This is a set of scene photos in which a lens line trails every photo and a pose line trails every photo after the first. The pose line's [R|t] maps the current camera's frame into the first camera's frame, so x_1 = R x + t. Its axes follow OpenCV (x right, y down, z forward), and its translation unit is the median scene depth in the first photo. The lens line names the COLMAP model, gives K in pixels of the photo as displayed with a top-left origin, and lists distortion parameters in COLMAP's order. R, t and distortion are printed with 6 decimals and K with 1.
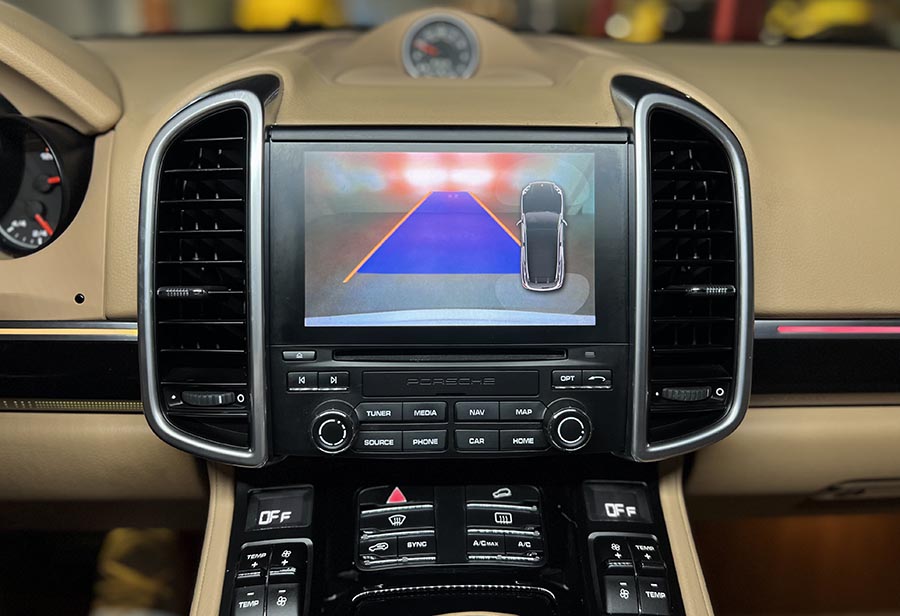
lens RADIAL K [[760.1, 0, 441.9], [0, 760.1, 307.7], [0, 0, 1]] dist [0.034201, 0.000729]
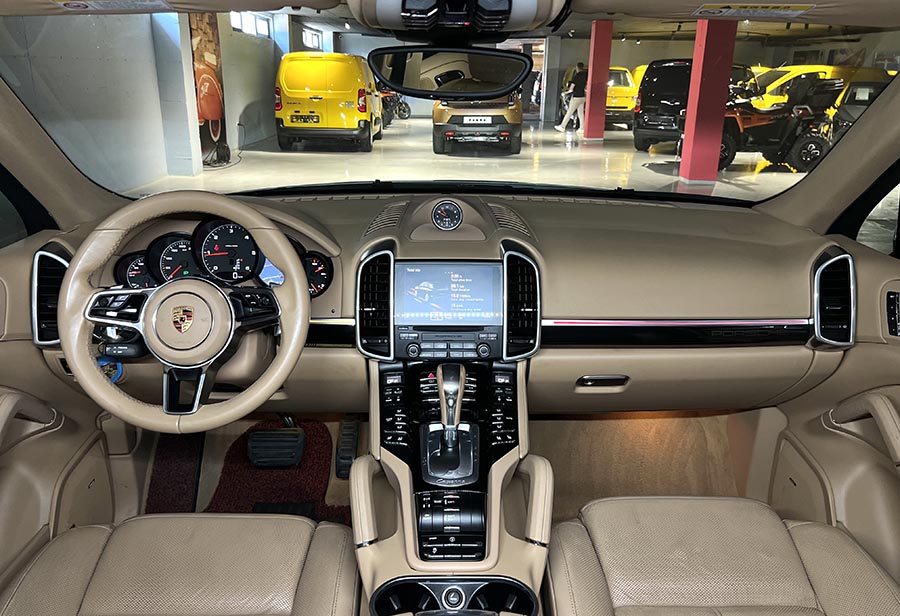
lens RADIAL K [[689.5, 0, 455.3], [0, 689.5, 305.5], [0, 0, 1]] dist [0.082060, -0.116180]
pose [[0.999940, 0.007503, 0.007998, 0.015584], [-0.007210, 0.999321, -0.036131, 0.067199], [-0.008263, 0.036071, 0.999315, -1.941641]]
